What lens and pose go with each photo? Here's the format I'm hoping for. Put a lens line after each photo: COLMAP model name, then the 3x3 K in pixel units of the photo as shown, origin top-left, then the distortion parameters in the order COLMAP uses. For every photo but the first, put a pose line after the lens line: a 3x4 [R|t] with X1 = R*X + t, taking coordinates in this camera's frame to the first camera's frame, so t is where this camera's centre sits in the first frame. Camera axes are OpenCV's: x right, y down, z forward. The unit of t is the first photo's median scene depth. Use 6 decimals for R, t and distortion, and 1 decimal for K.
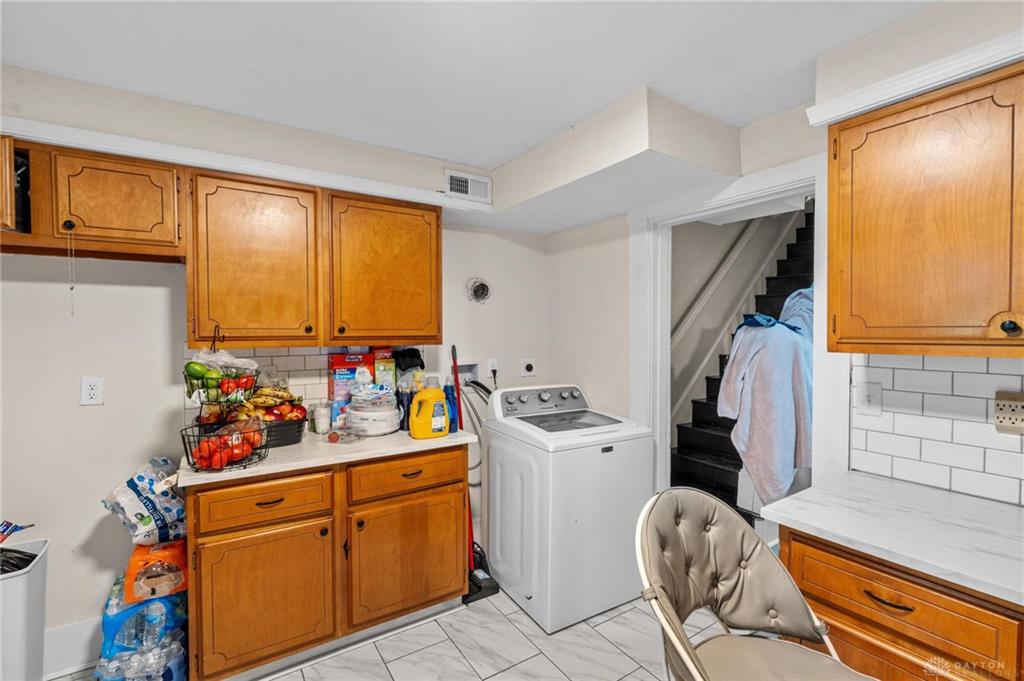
lens RADIAL K [[463.8, 0, 509.6], [0, 463.8, 345.3], [0, 0, 1]] dist [-0.004285, 0.000599]
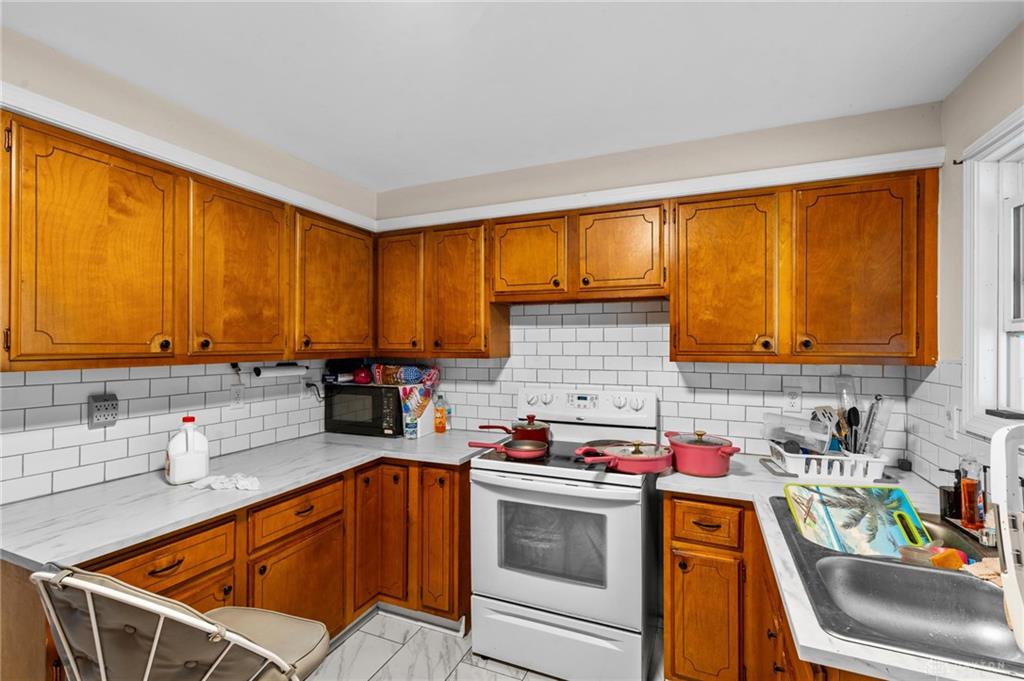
lens RADIAL K [[463.8, 0, 512.7], [0, 463.8, 344.6], [0, 0, 1]] dist [-0.004285, 0.000599]
pose [[-0.571347, 0.004528, 0.820696, -0.614829], [0.019471, 0.999778, 0.008040, -0.026762], [-0.820477, 0.020573, -0.571309, 0.796040]]
